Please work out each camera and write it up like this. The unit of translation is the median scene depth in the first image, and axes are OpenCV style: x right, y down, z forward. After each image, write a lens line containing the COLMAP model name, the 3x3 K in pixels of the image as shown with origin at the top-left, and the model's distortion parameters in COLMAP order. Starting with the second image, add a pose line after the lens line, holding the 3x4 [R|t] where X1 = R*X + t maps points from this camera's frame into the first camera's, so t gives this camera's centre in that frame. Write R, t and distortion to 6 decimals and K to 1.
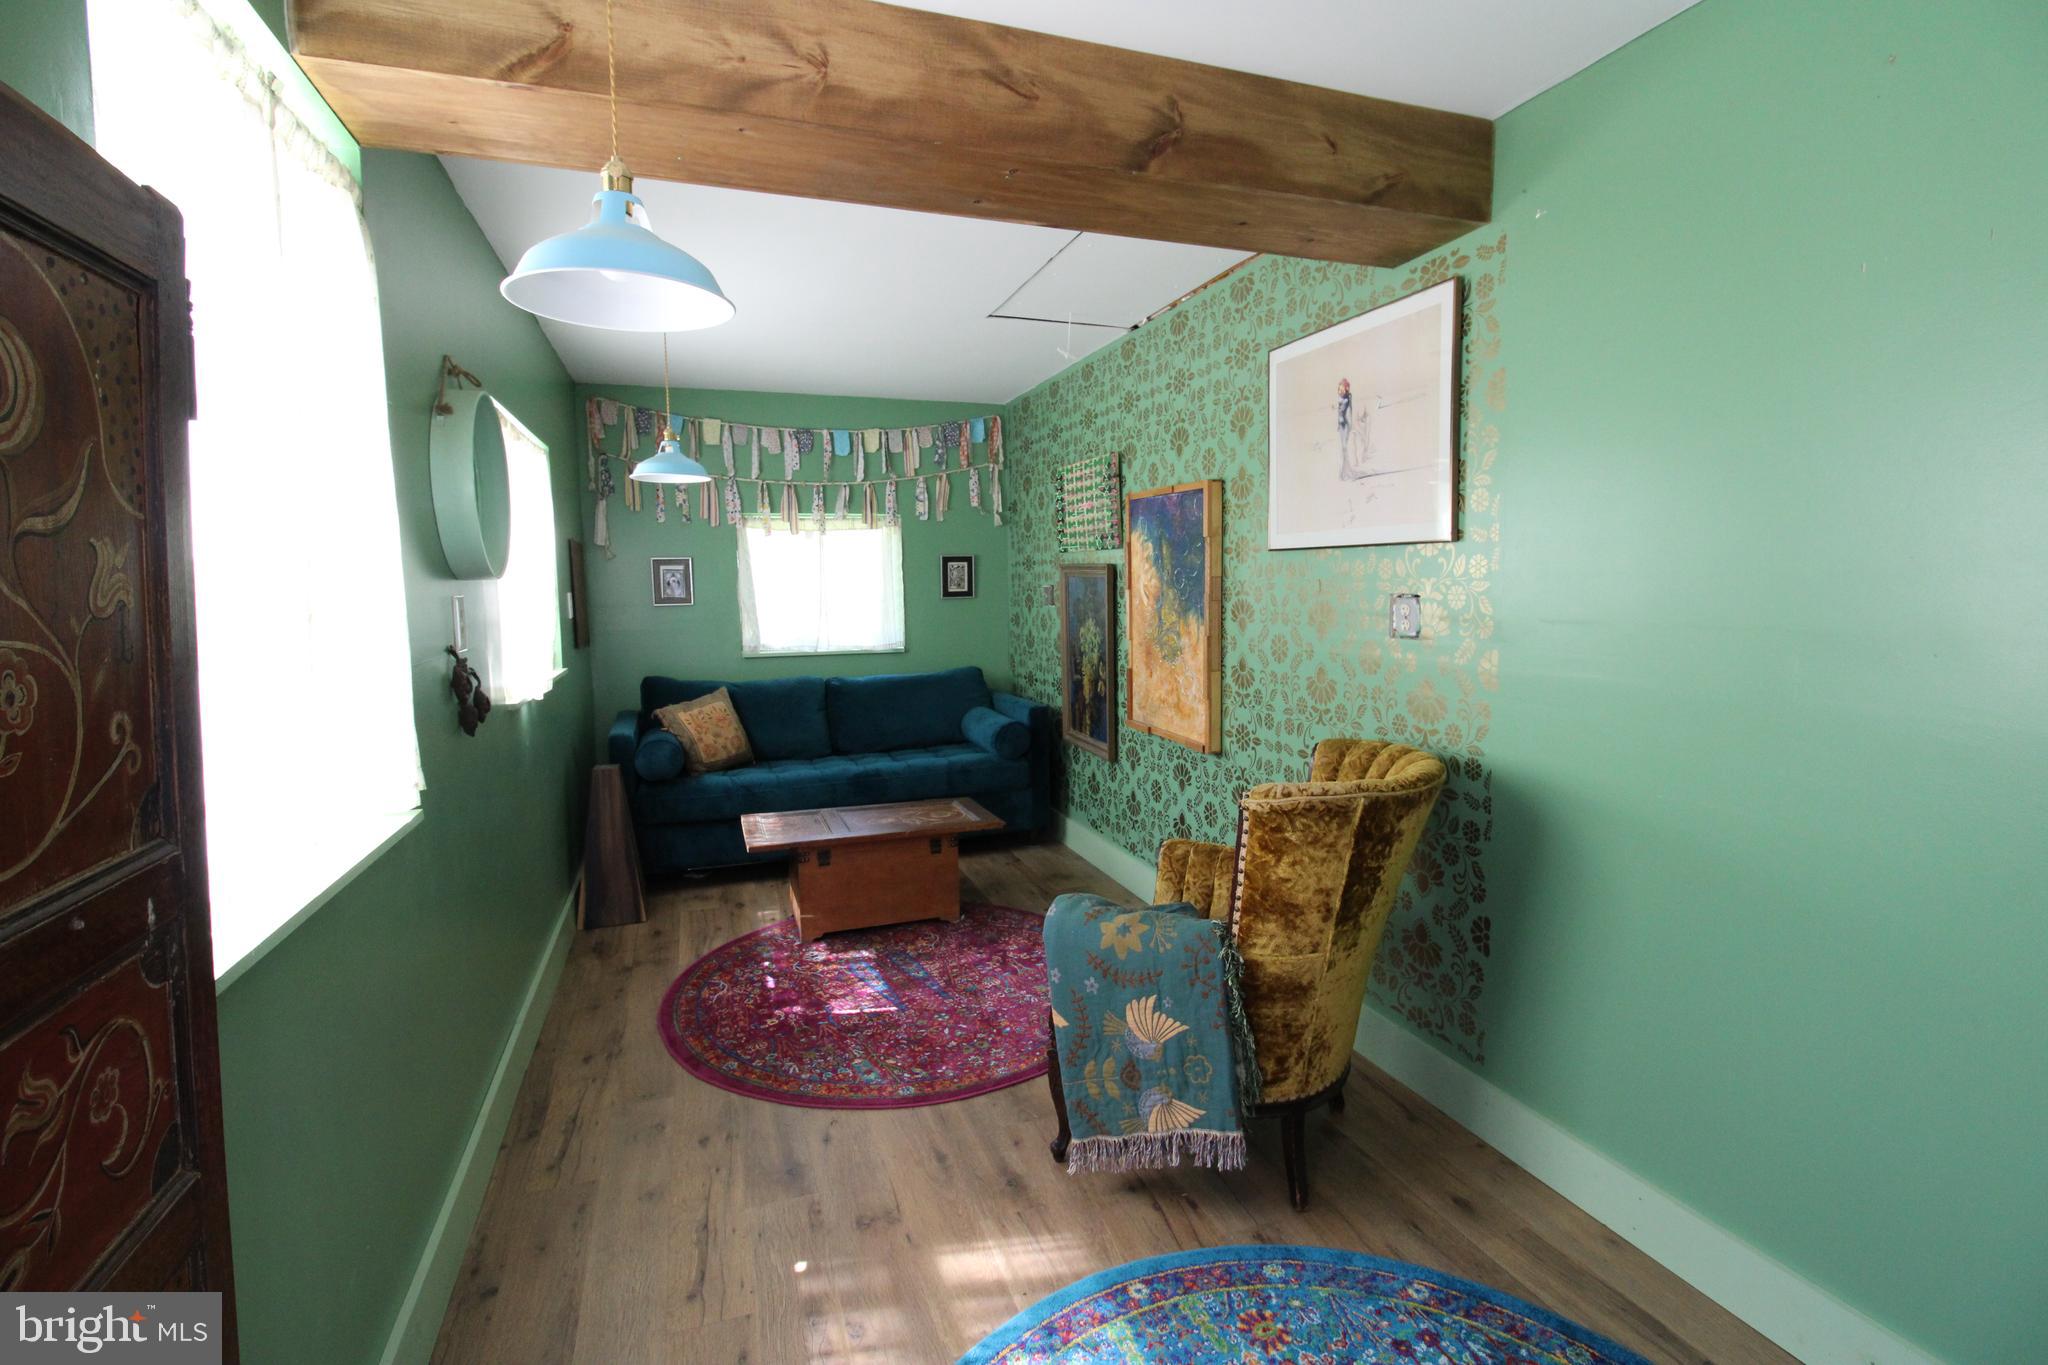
lens RADIAL K [[948.9, 0, 1038.9], [0, 948.9, 674.7], [0, 0, 1]] dist [-0.001340, -0.011607]
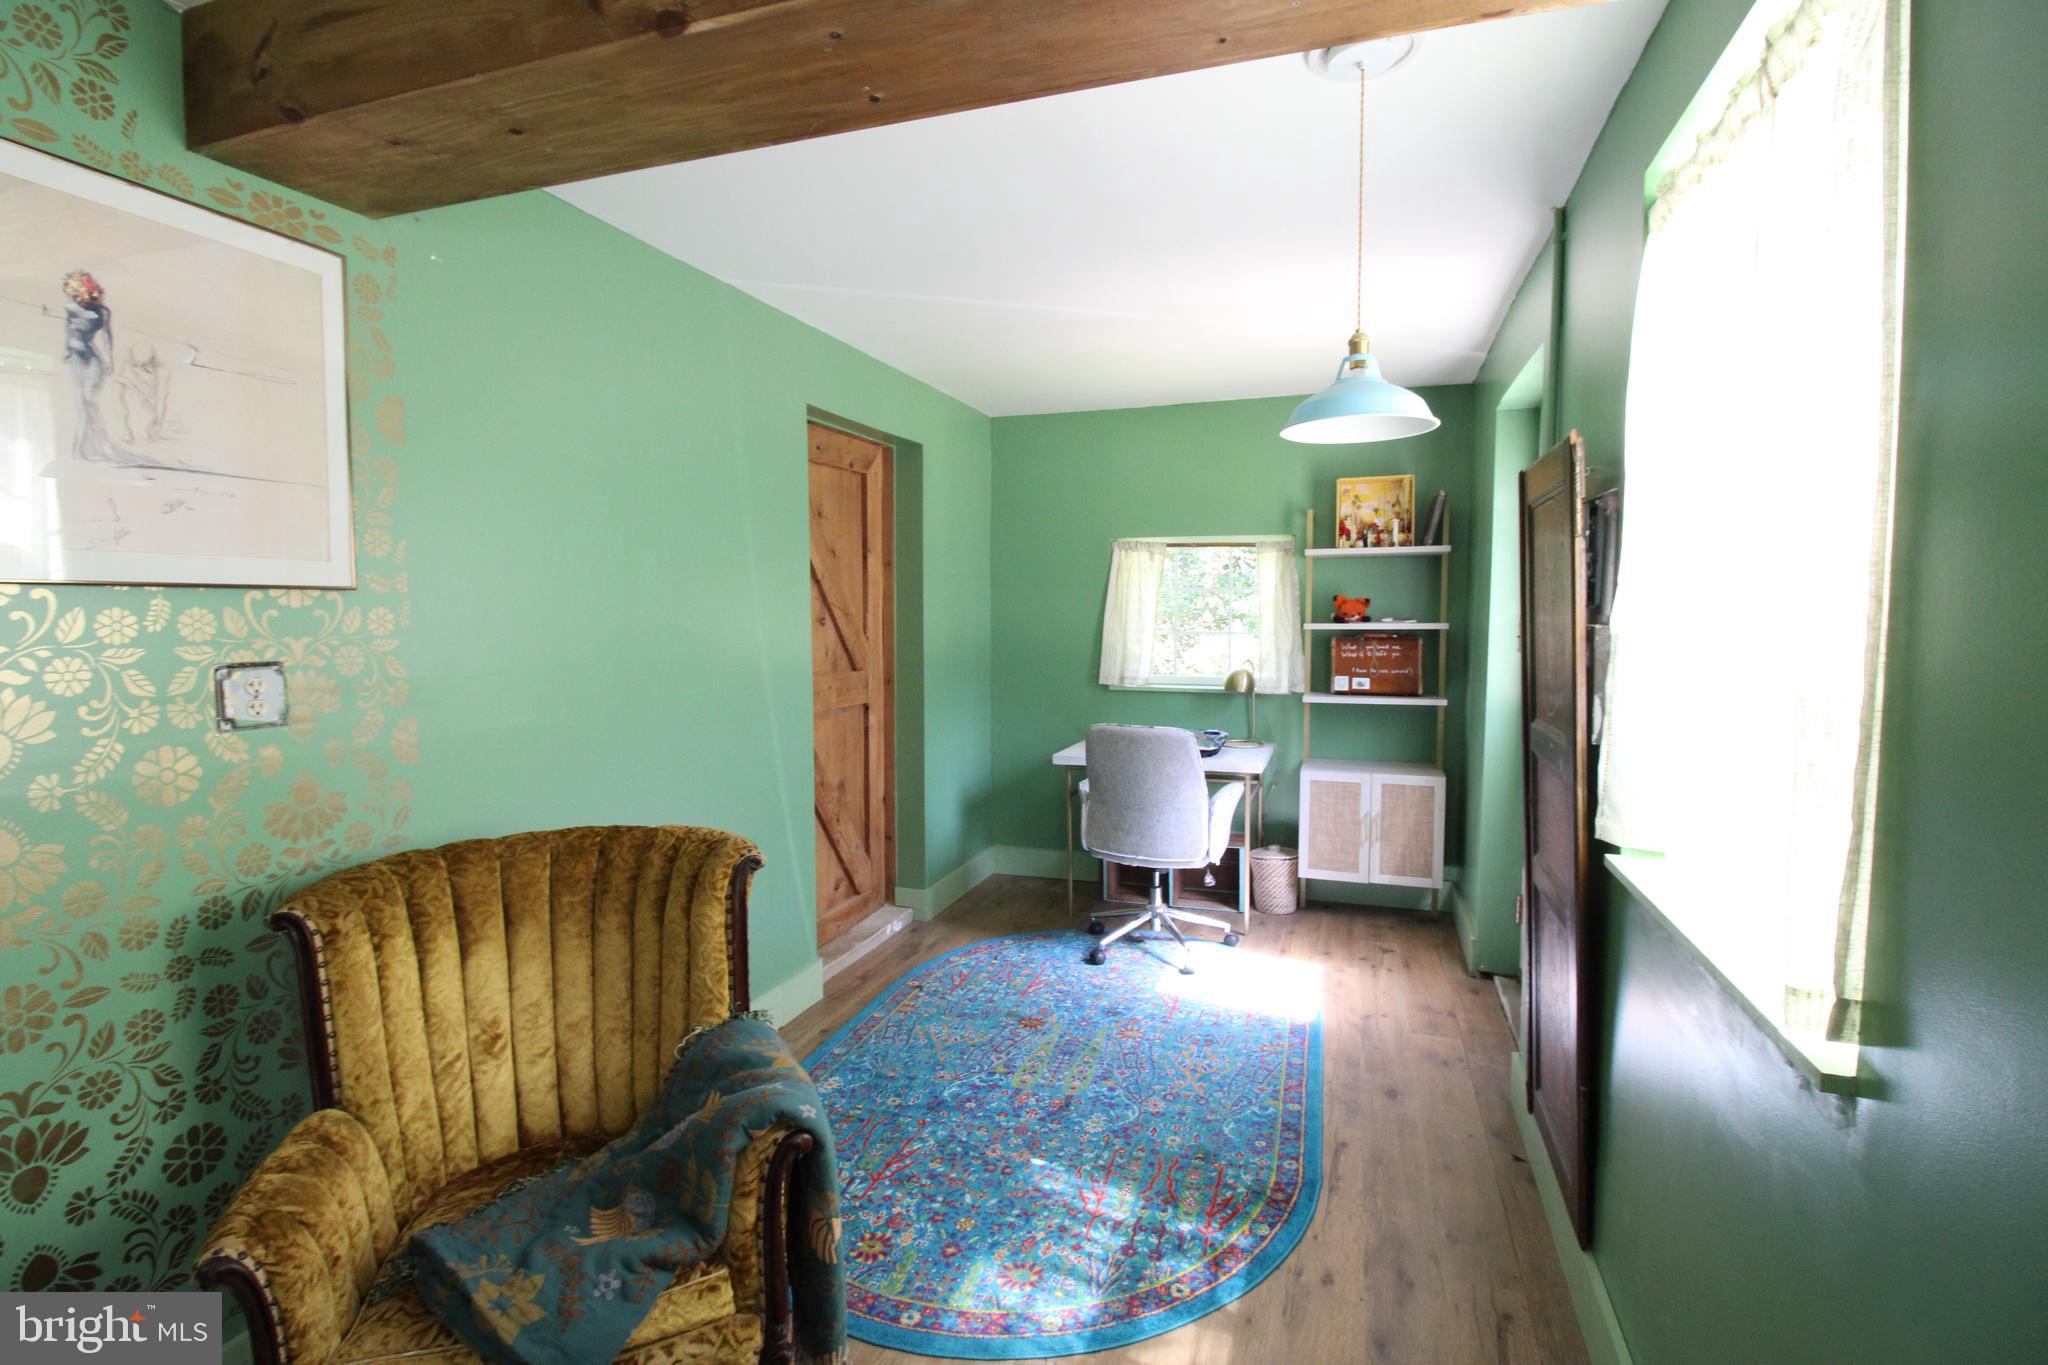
lens RADIAL K [[948.9, 0, 1030.4], [0, 948.9, 671.4], [0, 0, 1]] dist [-0.001340, -0.011607]
pose [[-0.783400, -0.020569, 0.621178, -0.486647], [0.078468, 0.988181, 0.131682, -0.131689], [-0.616545, 0.151903, -0.772527, 1.259069]]
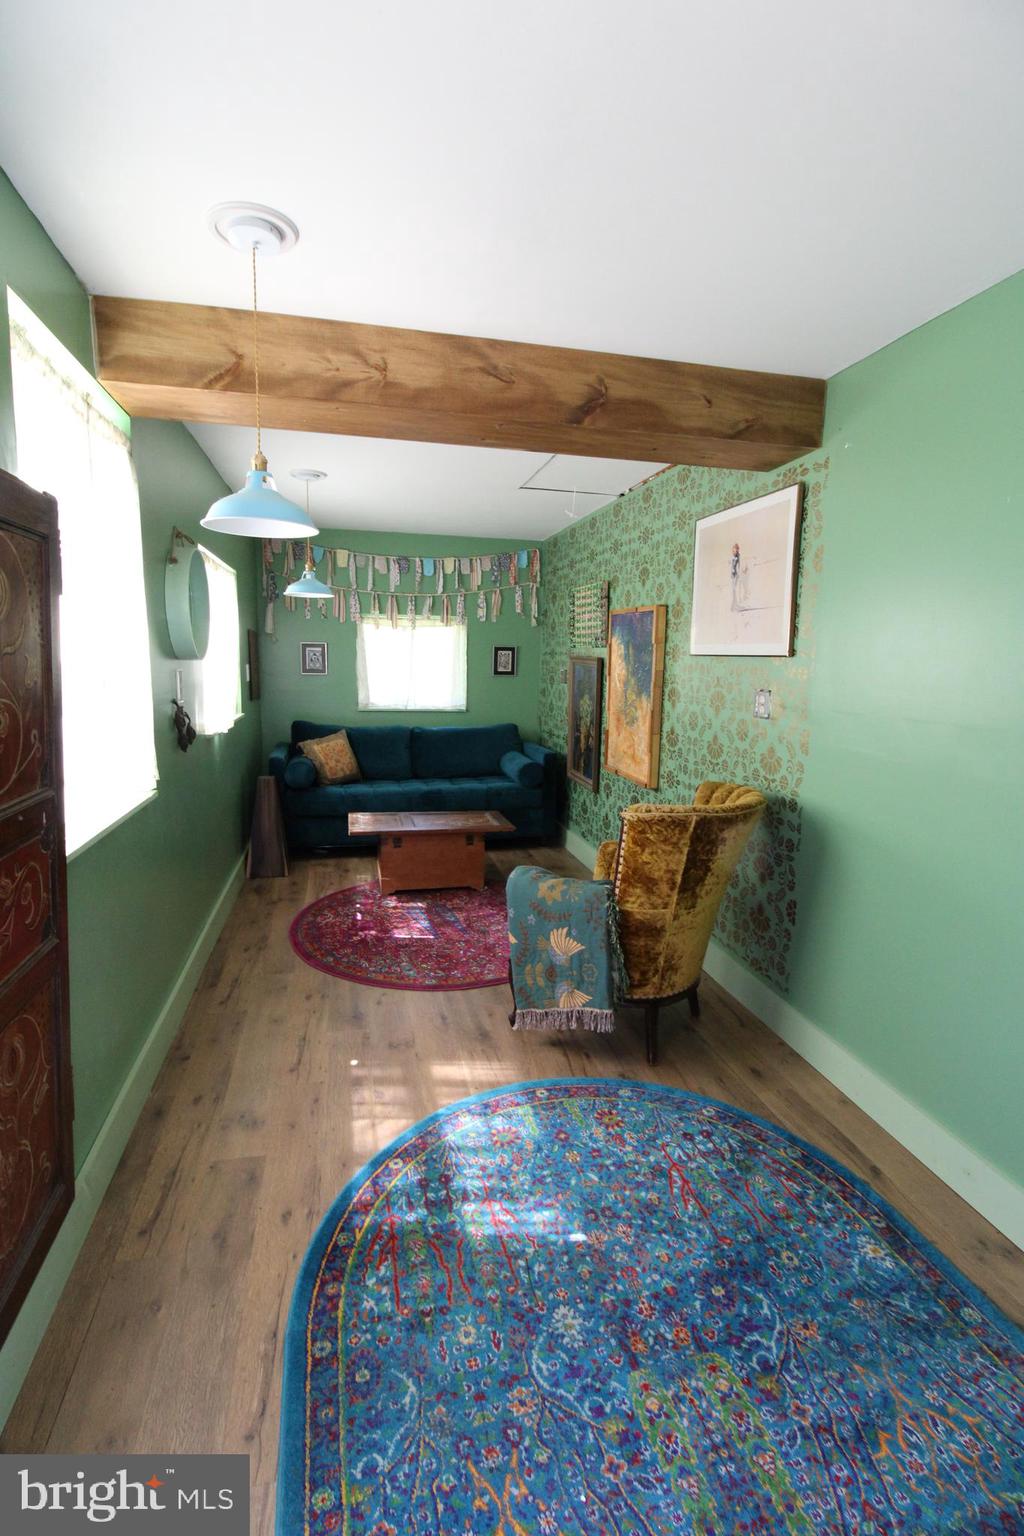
lens RADIAL K [[711.7, 0, 509.4], [0, 711.7, 766.3], [0, 0, 1]] dist [-0.001340, -0.011607]
pose [[0.992024, 0.051994, -0.114827, 0.128096], [-0.045918, 0.997433, 0.054944, -0.006618], [0.117389, -0.049233, 0.991865, -0.200901]]
